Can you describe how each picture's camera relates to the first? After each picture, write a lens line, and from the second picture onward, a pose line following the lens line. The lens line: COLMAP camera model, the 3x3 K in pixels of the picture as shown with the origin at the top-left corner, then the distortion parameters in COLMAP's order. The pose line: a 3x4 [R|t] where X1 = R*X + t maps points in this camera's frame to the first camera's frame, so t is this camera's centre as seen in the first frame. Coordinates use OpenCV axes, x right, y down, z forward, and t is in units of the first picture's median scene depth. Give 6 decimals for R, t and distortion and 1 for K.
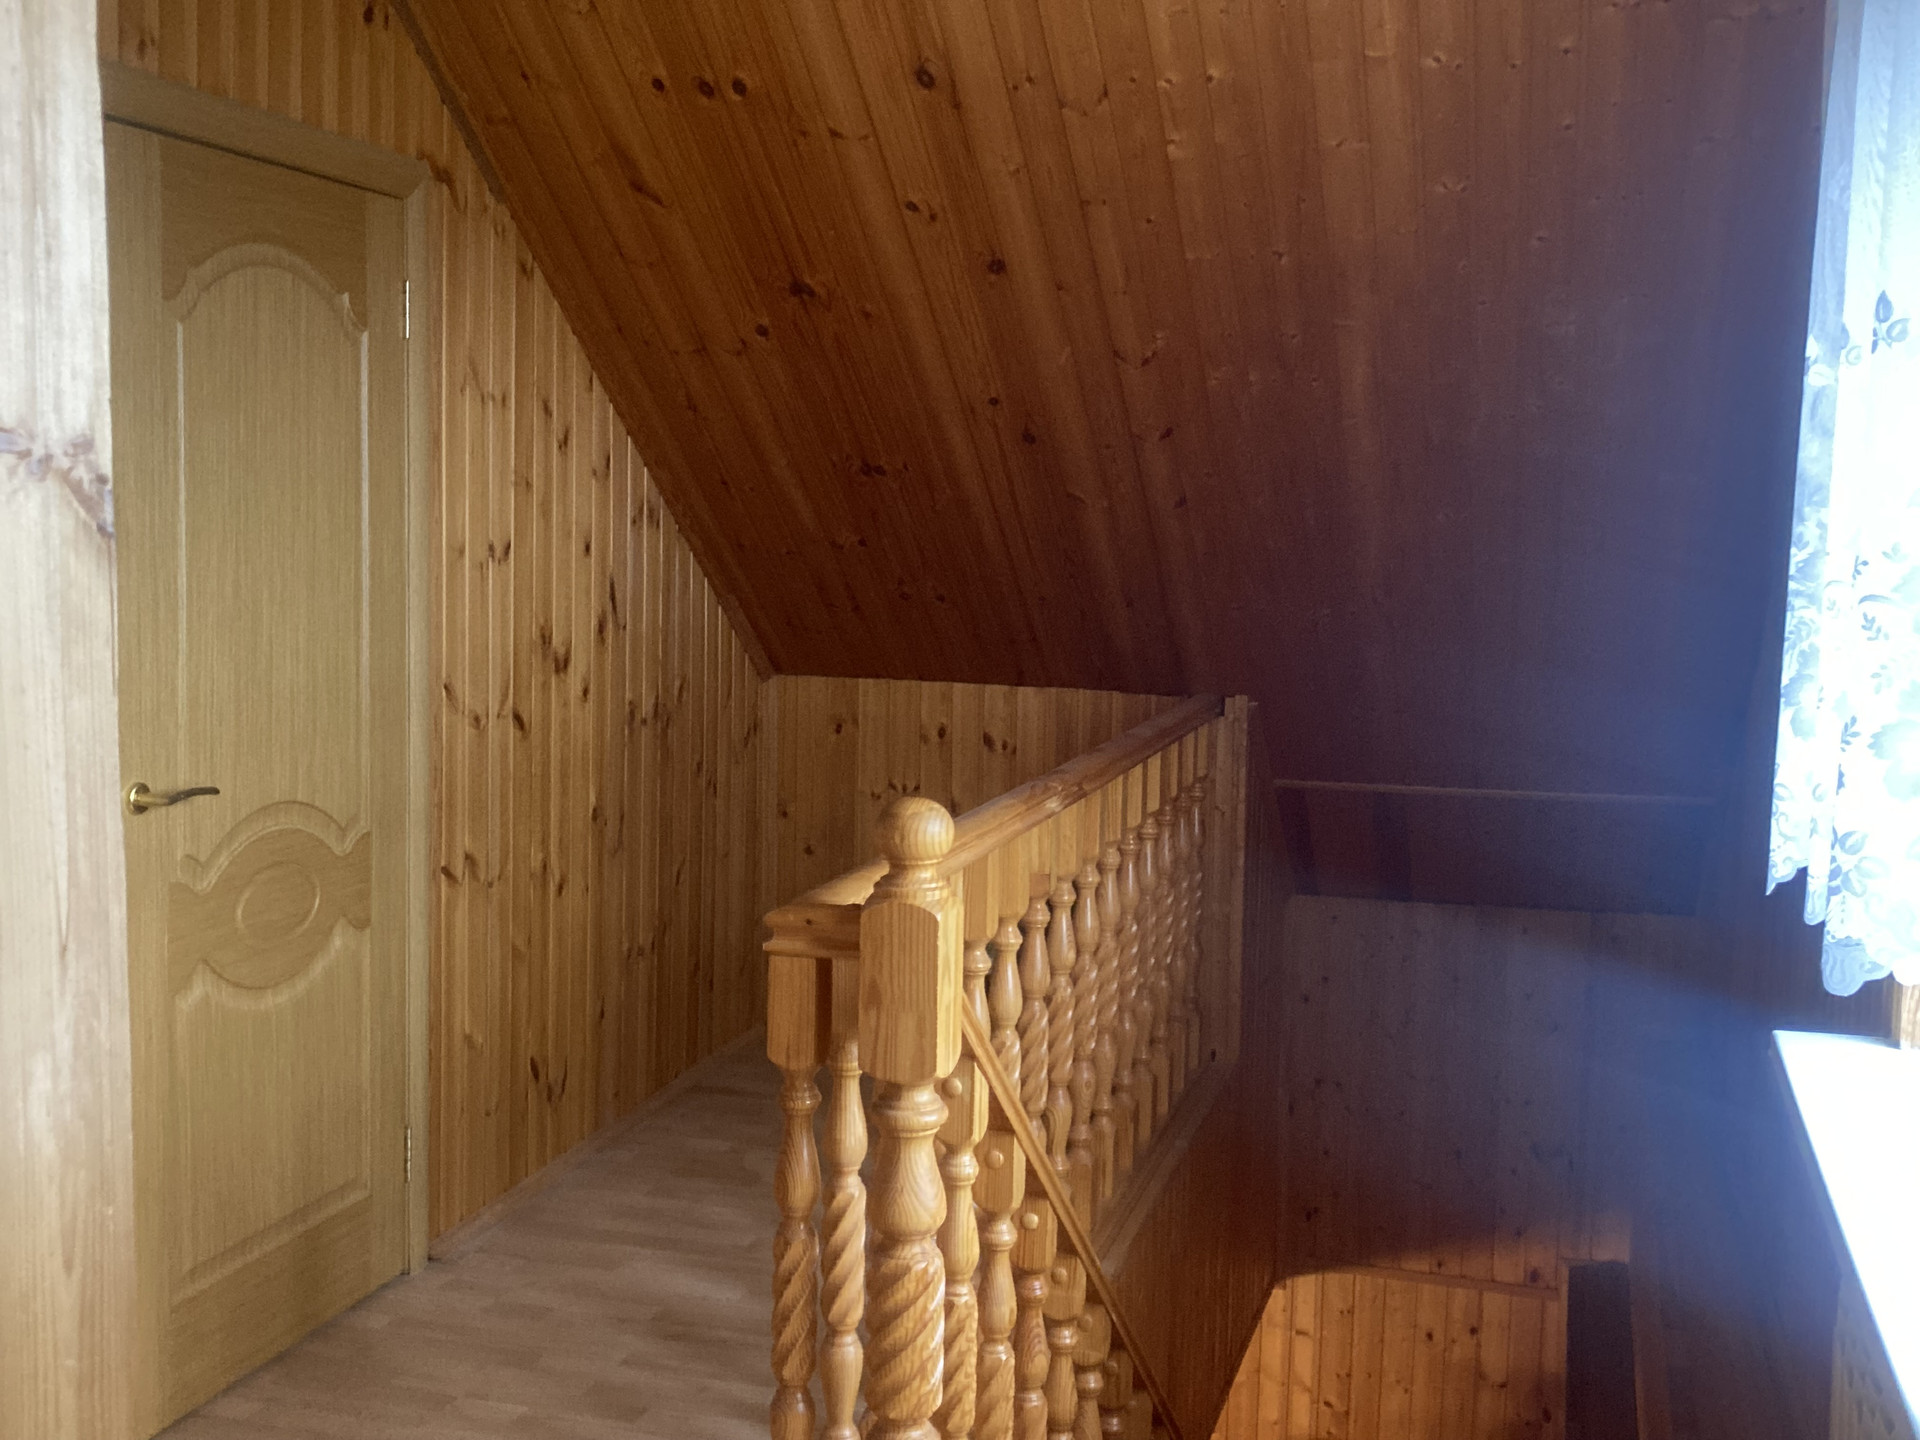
lens RADIAL K [[2075.8, 0, 960.0], [0, 2075.8, 719.6], [0, 0, 1]] dist [0.016864, 0.000000]
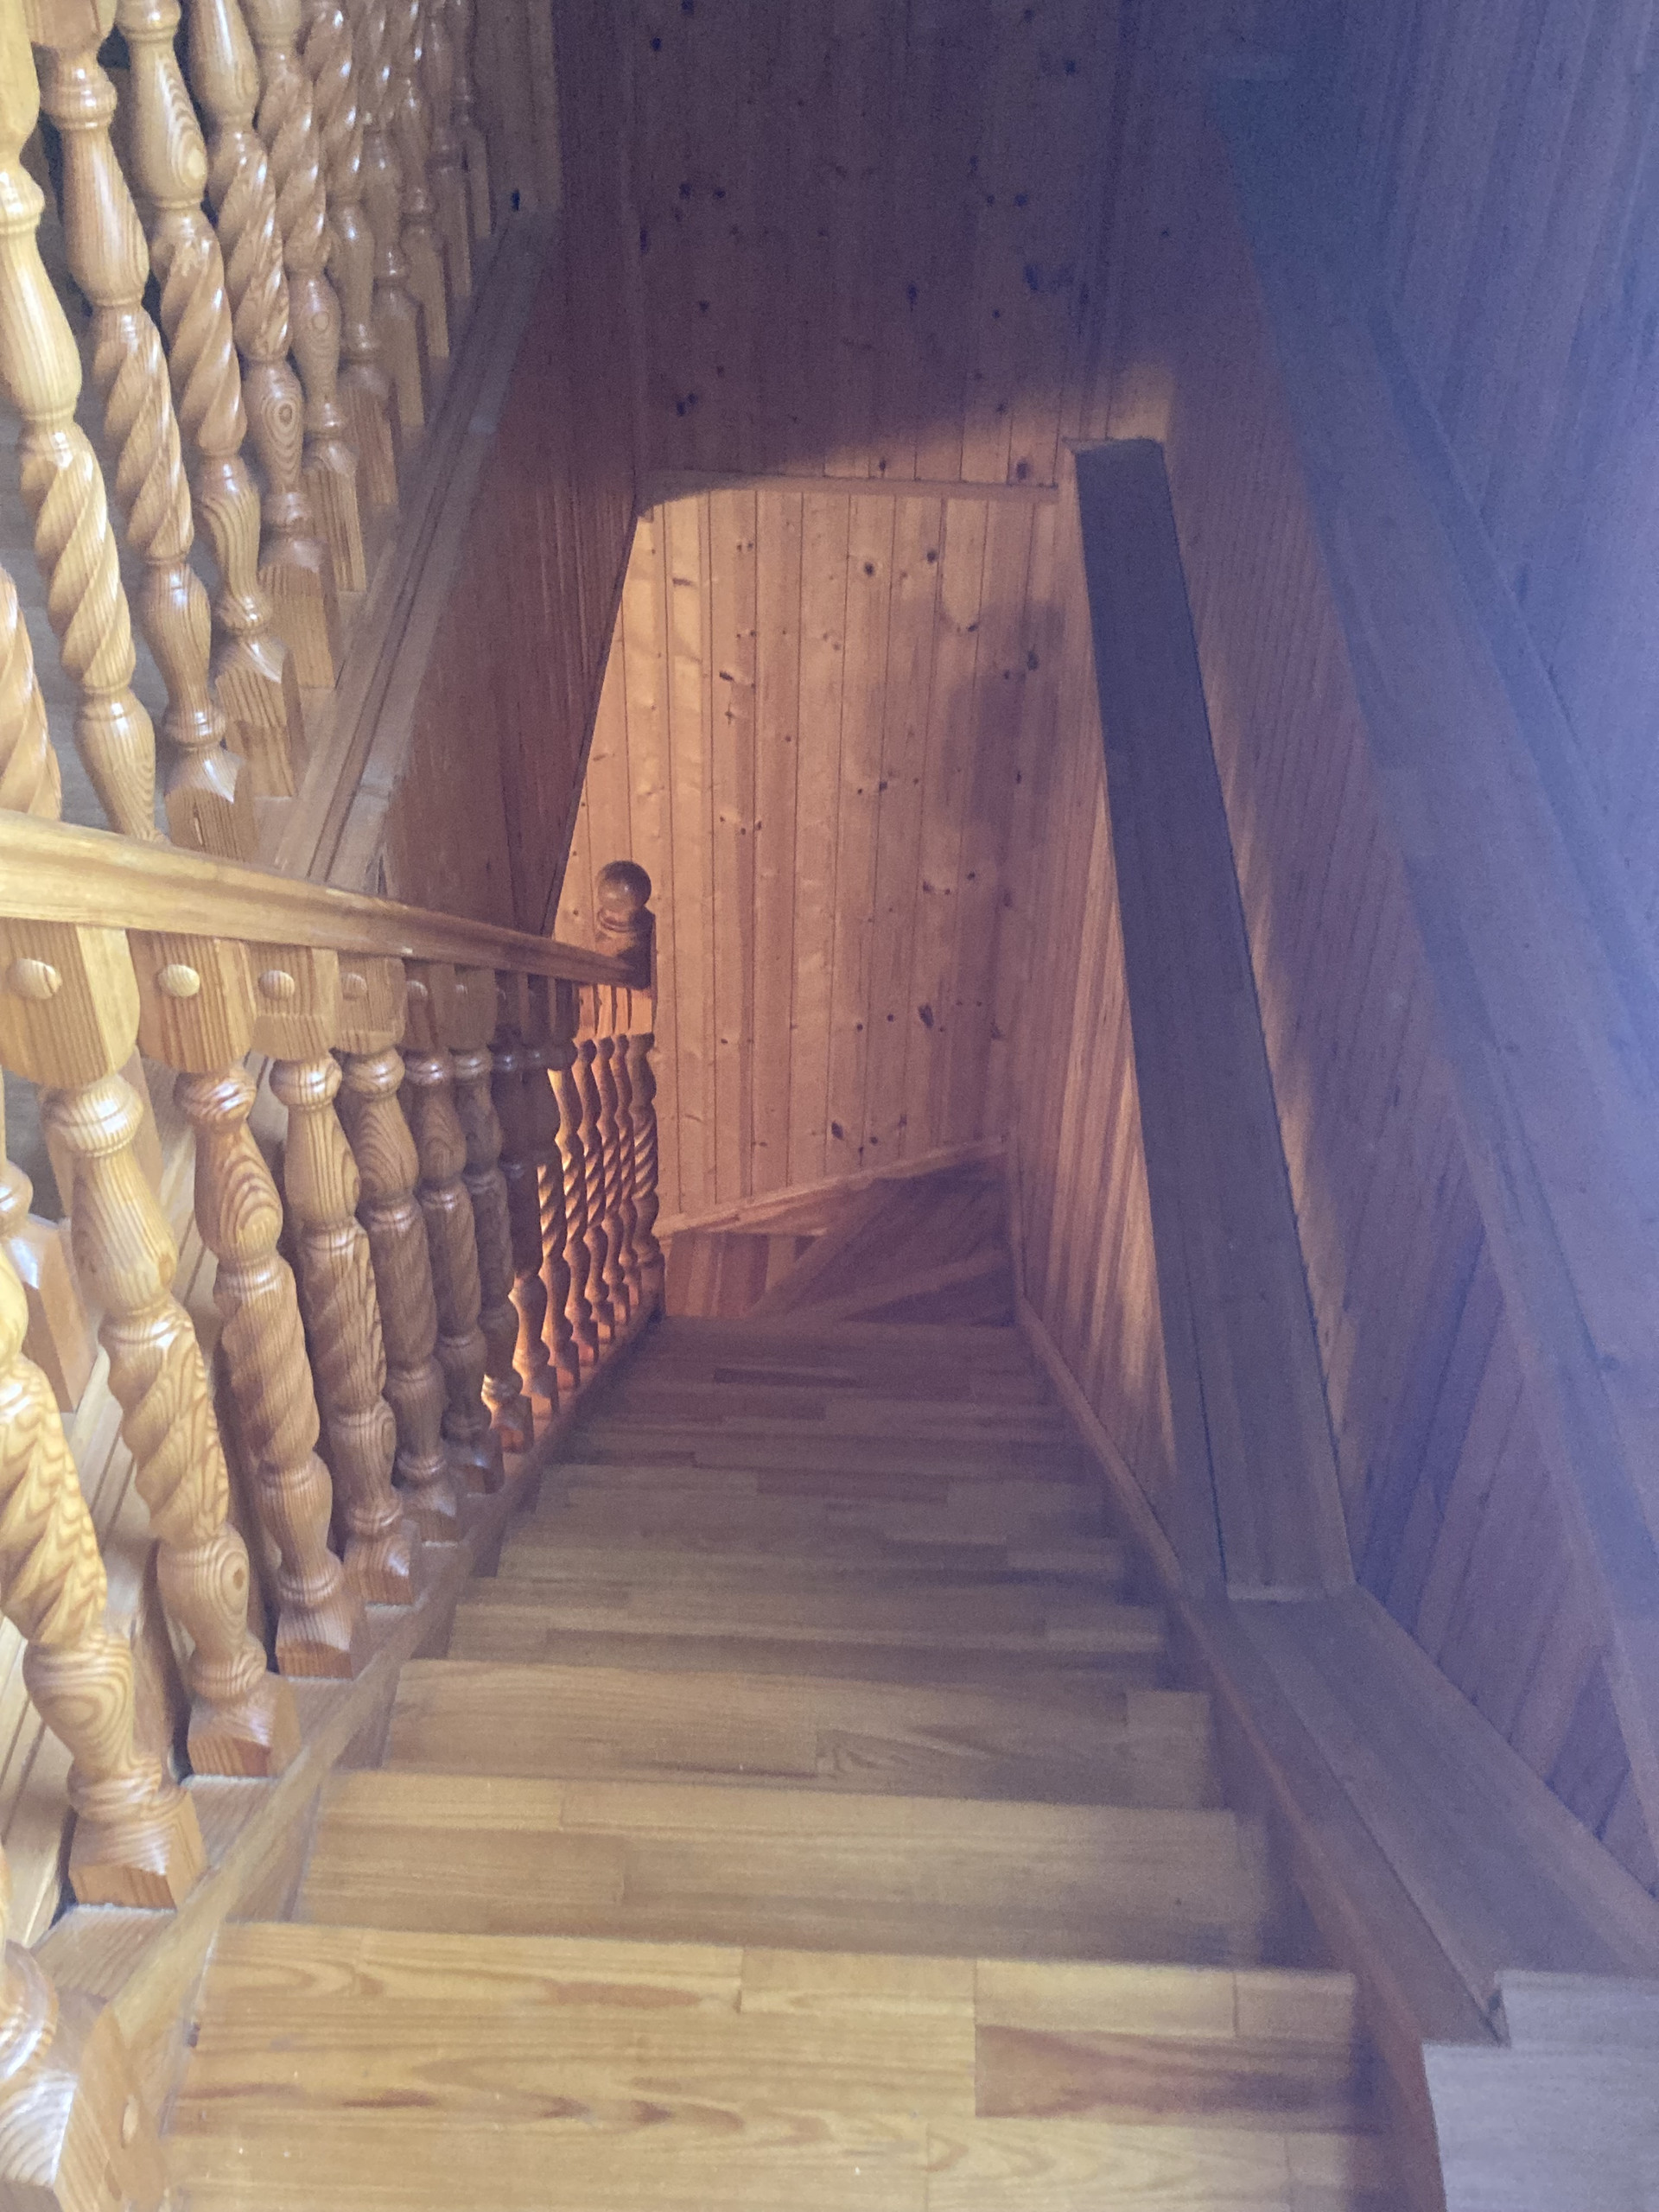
lens RADIAL K [[2391.5, 0, 826.8], [0, 2391.5, 1164.0], [0, 0, 1]] dist [0.016864, 0.000000]
pose [[0.966531, -0.169503, 0.192576, 0.030565], [0.024609, 0.808438, 0.588066, -0.004743], [-0.255365, -0.563645, 0.785552, 0.286897]]
